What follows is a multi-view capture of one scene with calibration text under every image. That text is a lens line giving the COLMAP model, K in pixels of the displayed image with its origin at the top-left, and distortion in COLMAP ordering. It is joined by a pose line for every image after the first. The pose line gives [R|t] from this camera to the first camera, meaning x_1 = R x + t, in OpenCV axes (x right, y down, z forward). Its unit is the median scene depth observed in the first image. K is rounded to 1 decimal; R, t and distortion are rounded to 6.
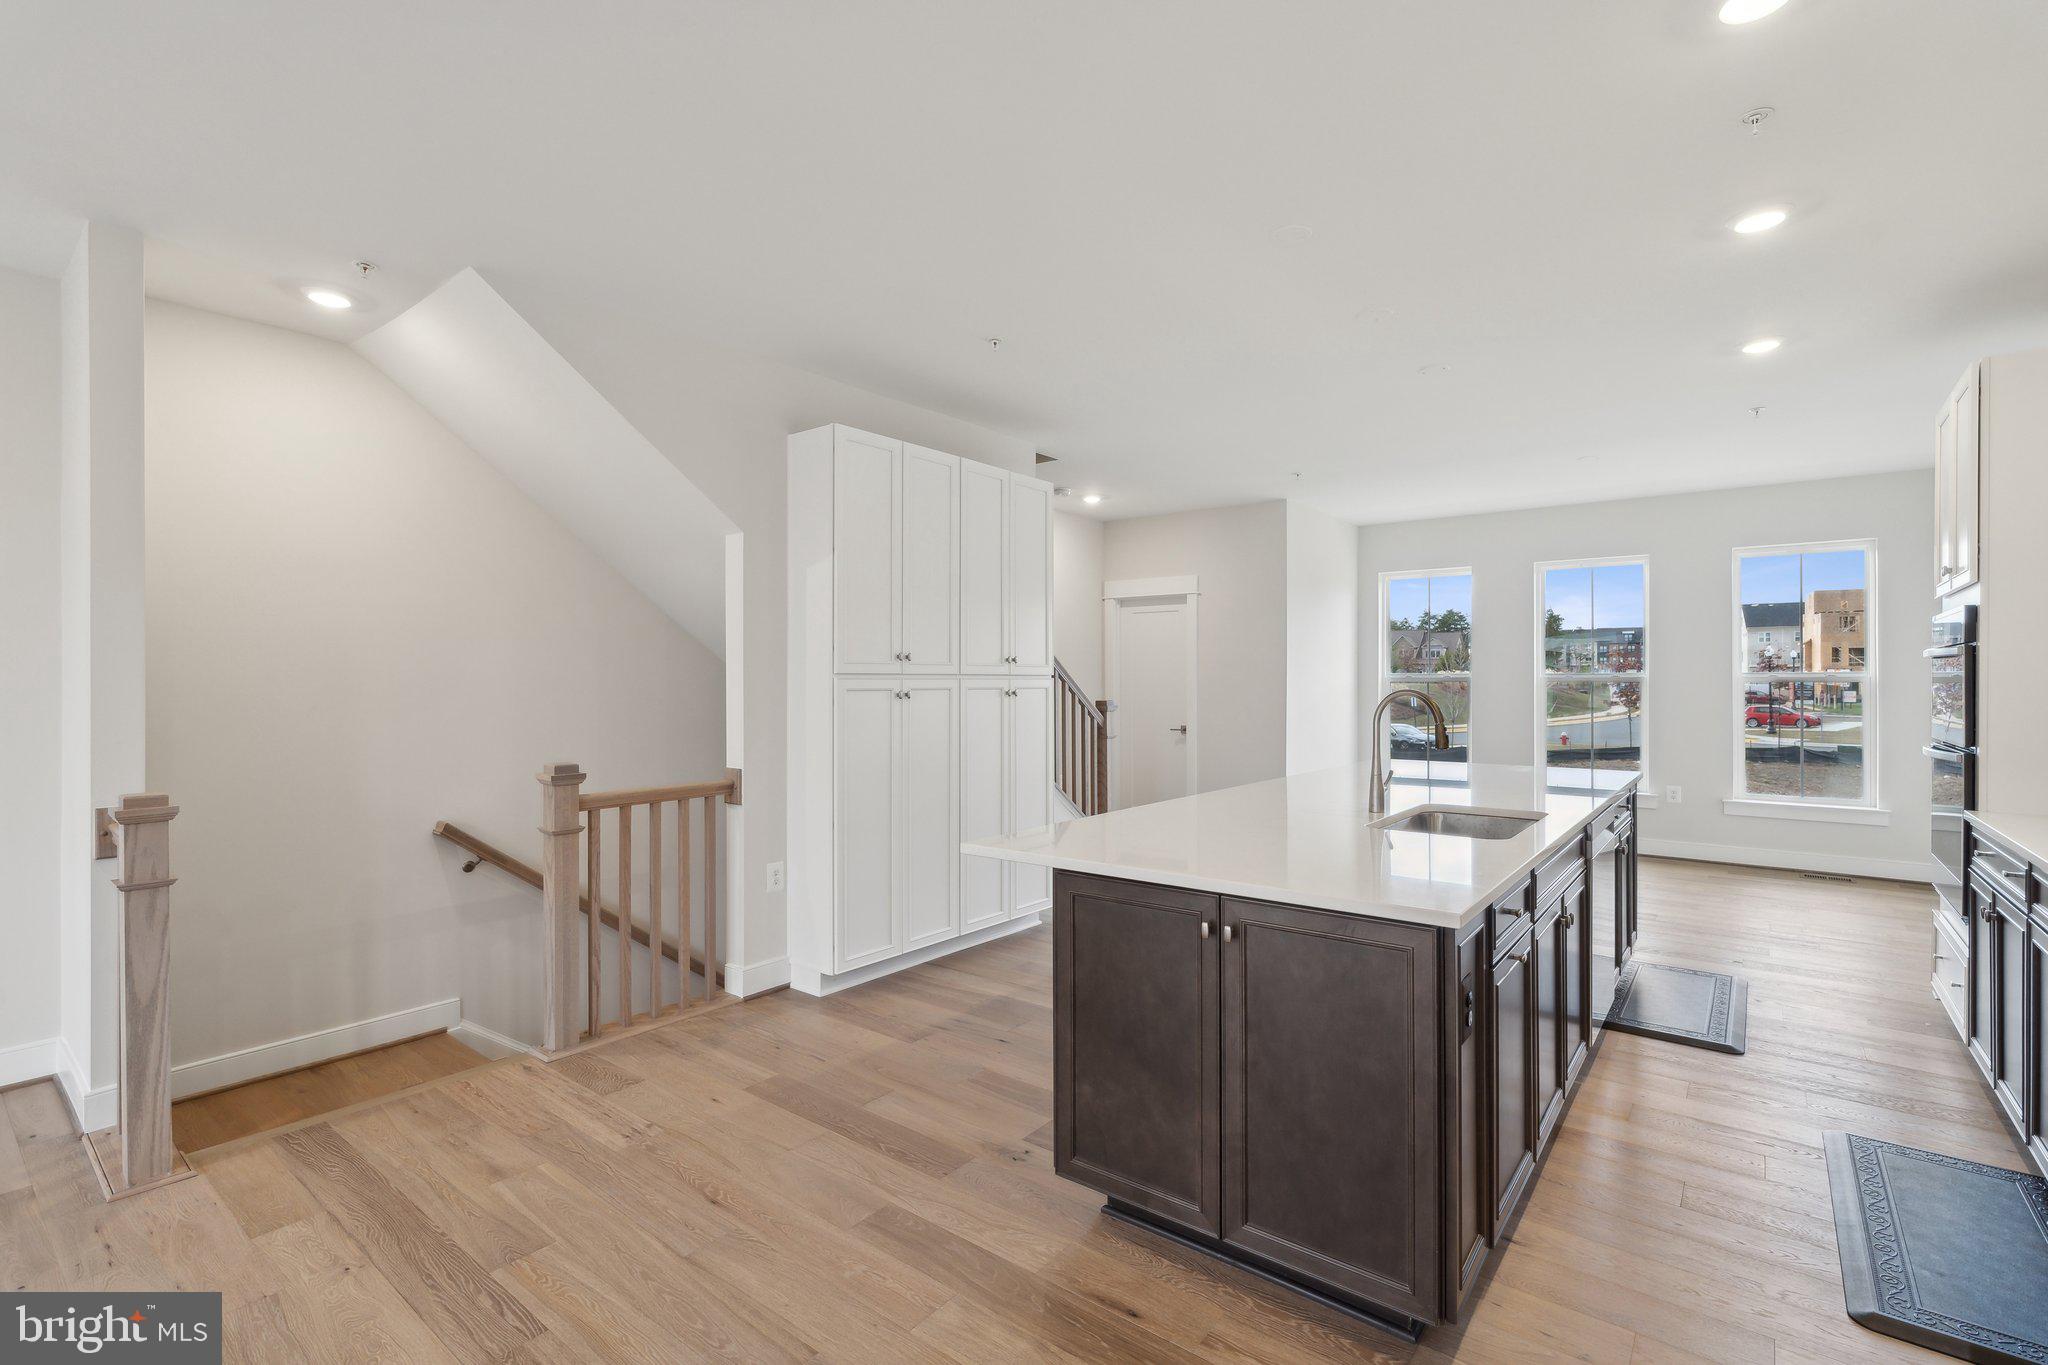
lens RADIAL K [[933.6, 0, 1040.5], [0, 933.6, 683.3], [0, 0, 1]] dist [-0.000928, 0.000741]
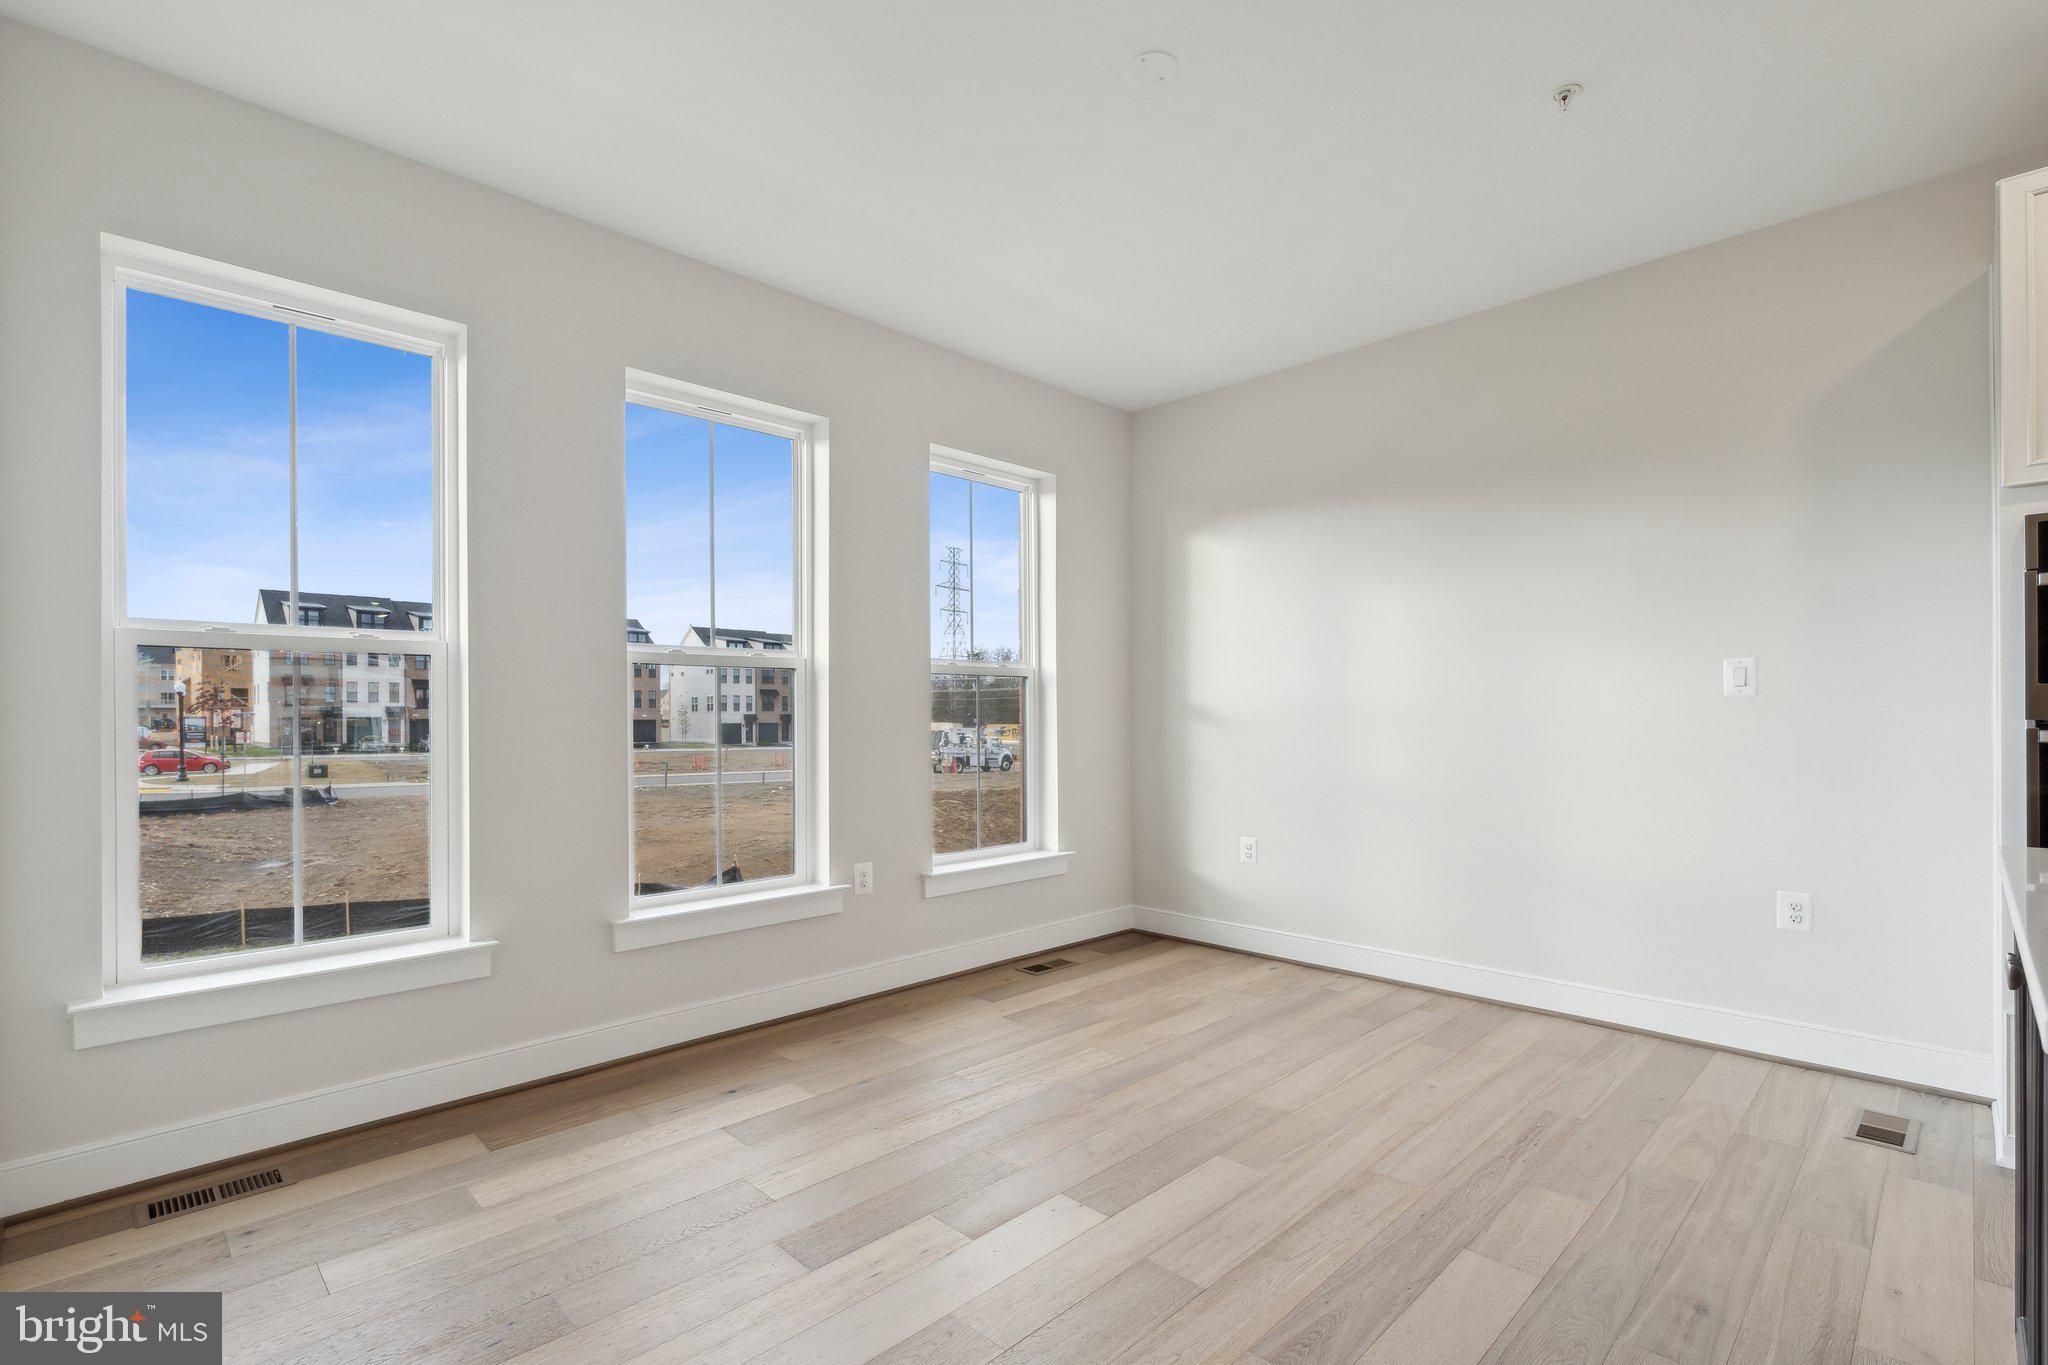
lens RADIAL K [[933.6, 0, 1030.4], [0, 933.6, 715.5], [0, 0, 1]] dist [-0.000928, 0.000741]
pose [[0.122318, 0.003147, 0.992486, 0.021217], [0.009474, 0.999946, -0.004338, 0.004162], [-0.992446, 0.009933, 0.122281, 0.108134]]
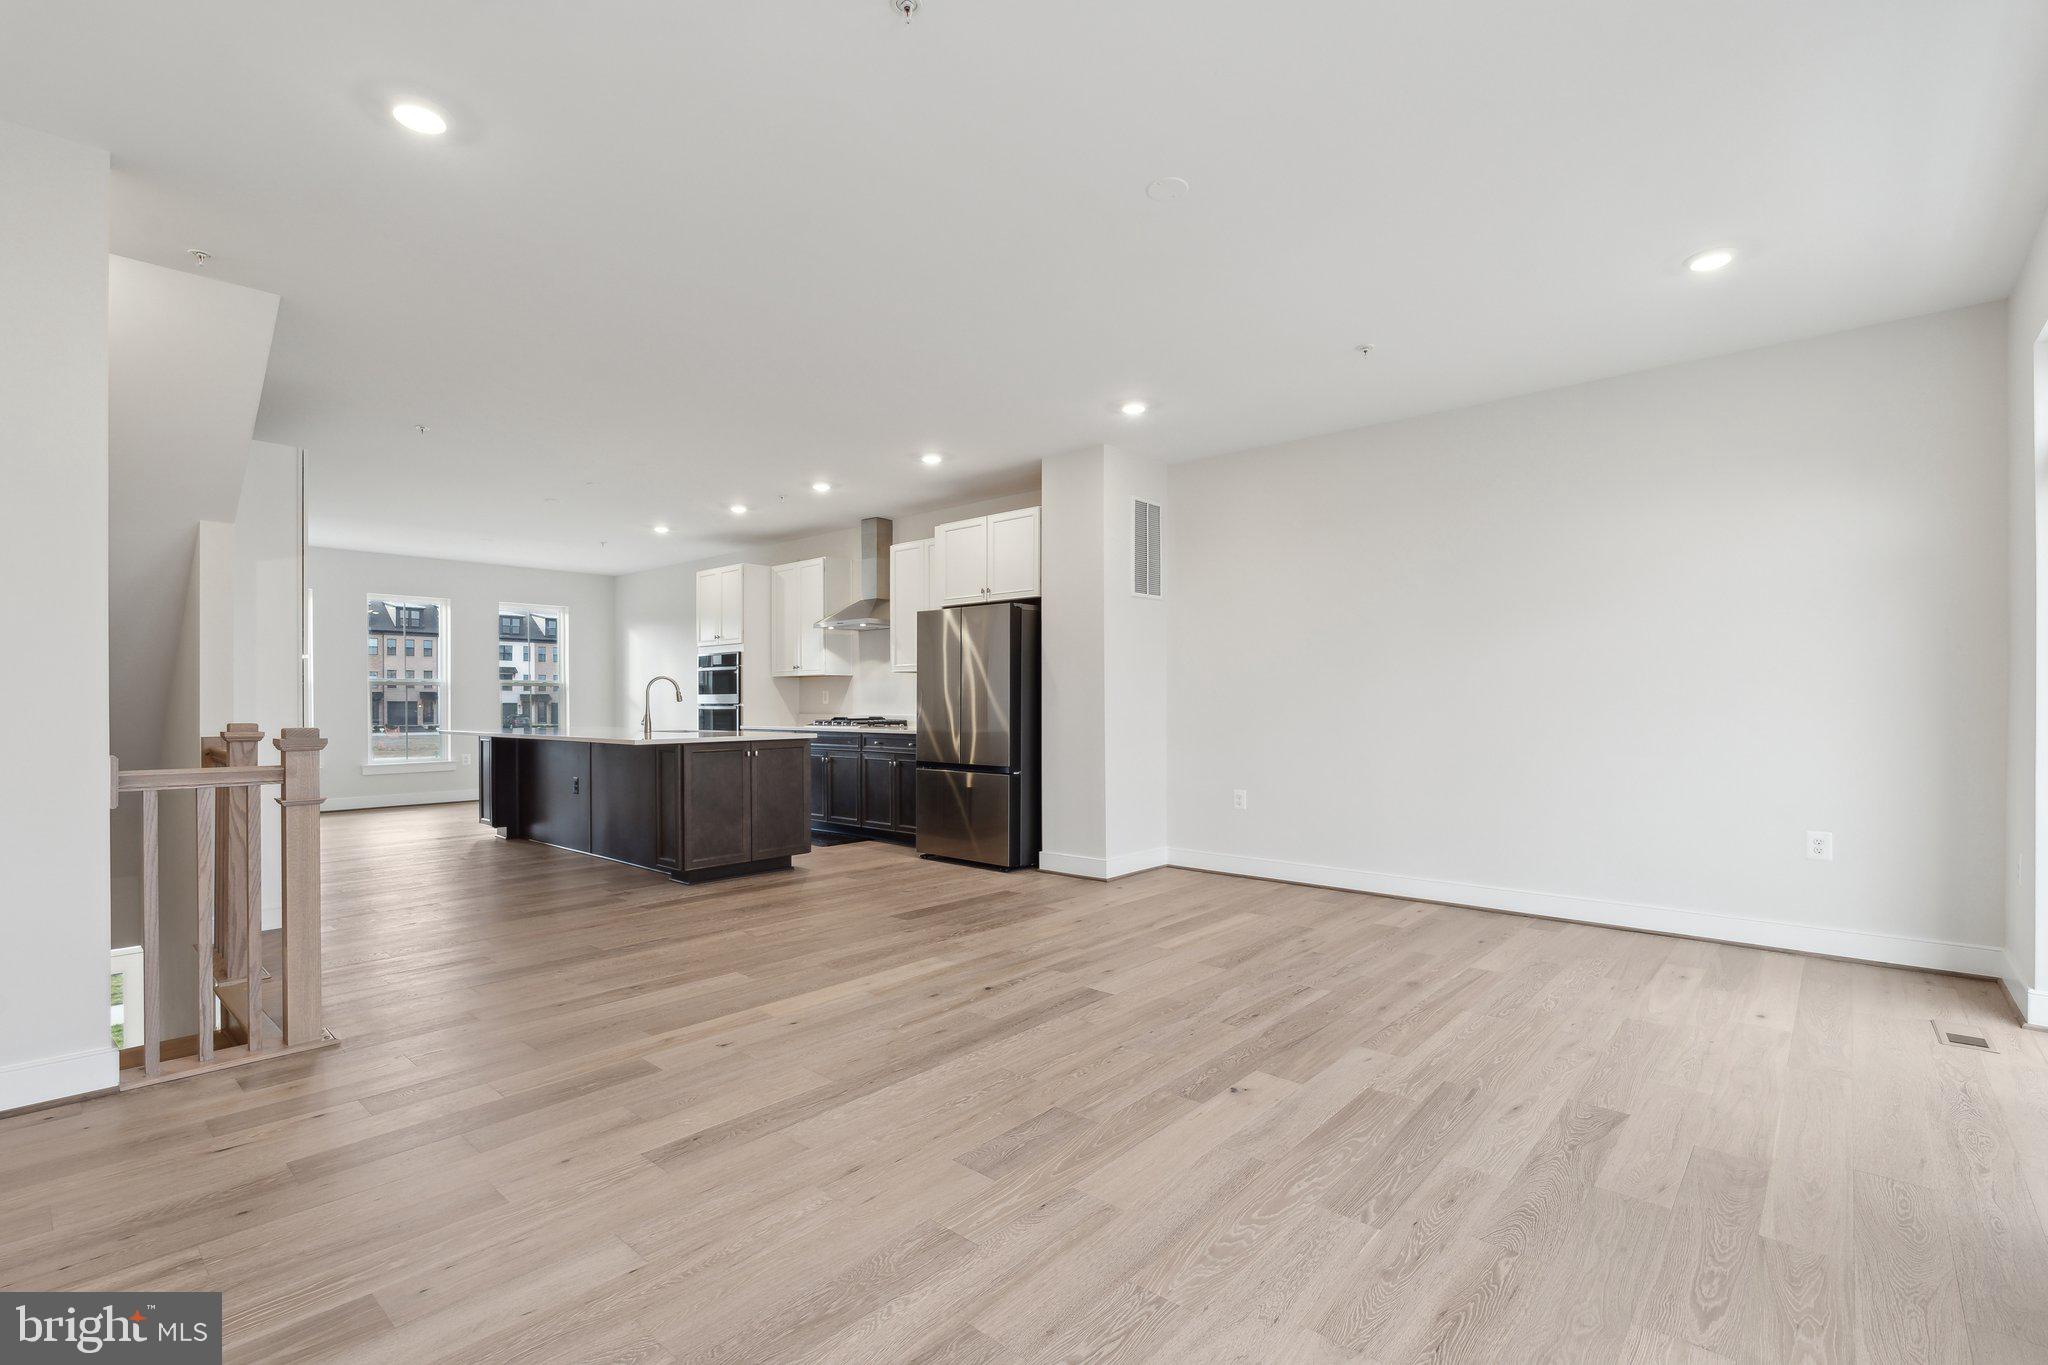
lens RADIAL K [[933.6, 0, 1022.8], [0, 933.6, 691.4], [0, 0, 1]] dist [-0.000928, 0.000741]
pose [[0.074279, 0.011958, 0.997166, -0.100188], [0.006055, 0.999904, -0.012442, 0.004305], [-0.997219, 0.006962, 0.074199, -0.002197]]
